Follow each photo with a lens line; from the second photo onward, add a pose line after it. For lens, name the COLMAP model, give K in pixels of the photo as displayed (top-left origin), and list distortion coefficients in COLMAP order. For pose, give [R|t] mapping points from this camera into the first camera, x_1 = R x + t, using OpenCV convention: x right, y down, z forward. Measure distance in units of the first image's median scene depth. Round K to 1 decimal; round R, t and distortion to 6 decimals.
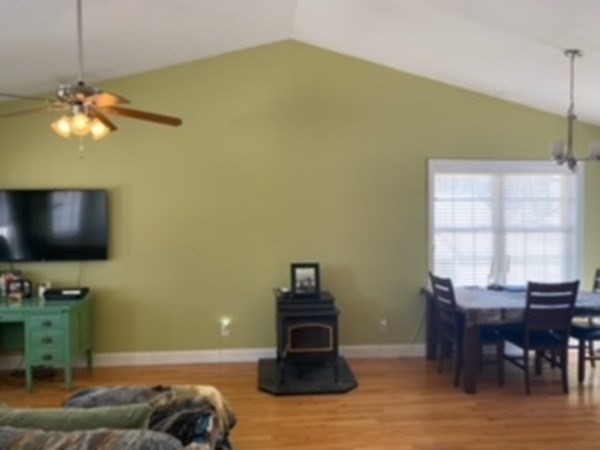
lens RADIAL K [[457.6, 0, 301.5], [0, 457.6, 216.8], [0, 0, 1]] dist [0.079955, -0.117526]
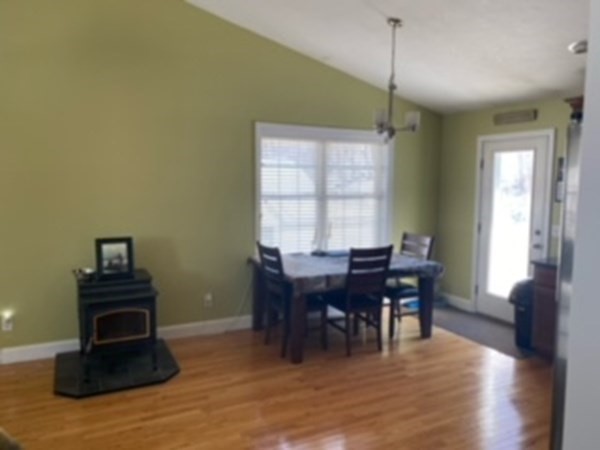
lens RADIAL K [[457.6, 0, 301.5], [0, 457.6, 216.8], [0, 0, 1]] dist [0.079955, -0.117526]
pose [[0.927082, -0.018813, 0.374385, 0.010001], [-0.009794, 0.997183, 0.074362, -0.002628], [-0.374730, -0.072606, 0.924287, 0.100180]]
